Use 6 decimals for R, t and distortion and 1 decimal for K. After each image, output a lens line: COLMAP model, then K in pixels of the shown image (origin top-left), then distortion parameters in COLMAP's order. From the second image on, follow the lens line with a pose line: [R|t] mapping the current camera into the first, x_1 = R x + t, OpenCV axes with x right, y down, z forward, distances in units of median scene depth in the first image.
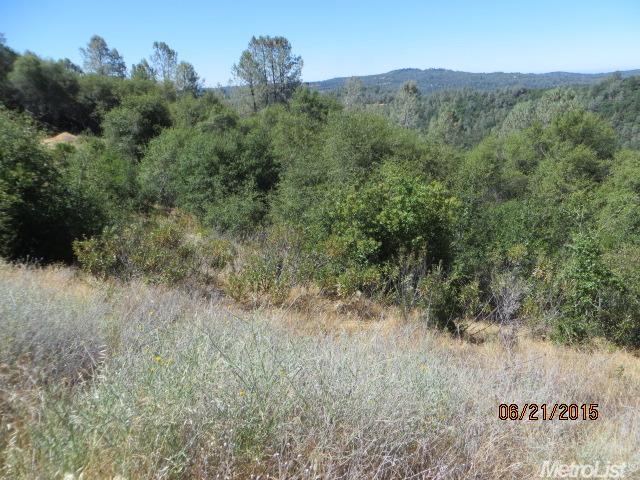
lens RADIAL K [[477.9, 0, 320.4], [0, 477.9, 239.5], [0, 0, 1]] dist [-0.030527, 0.010918]
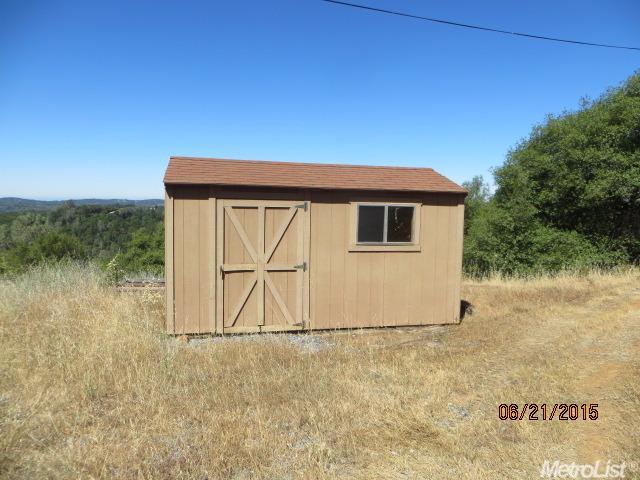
lens RADIAL K [[477.9, 0, 320.6], [0, 477.9, 240.7], [0, 0, 1]] dist [-0.030527, 0.010918]
pose [[0.522813, -0.020190, 0.852208, -0.095593], [0.234434, 0.964576, -0.120968, 0.038886], [-0.819577, 0.263030, 0.509027, -0.121890]]
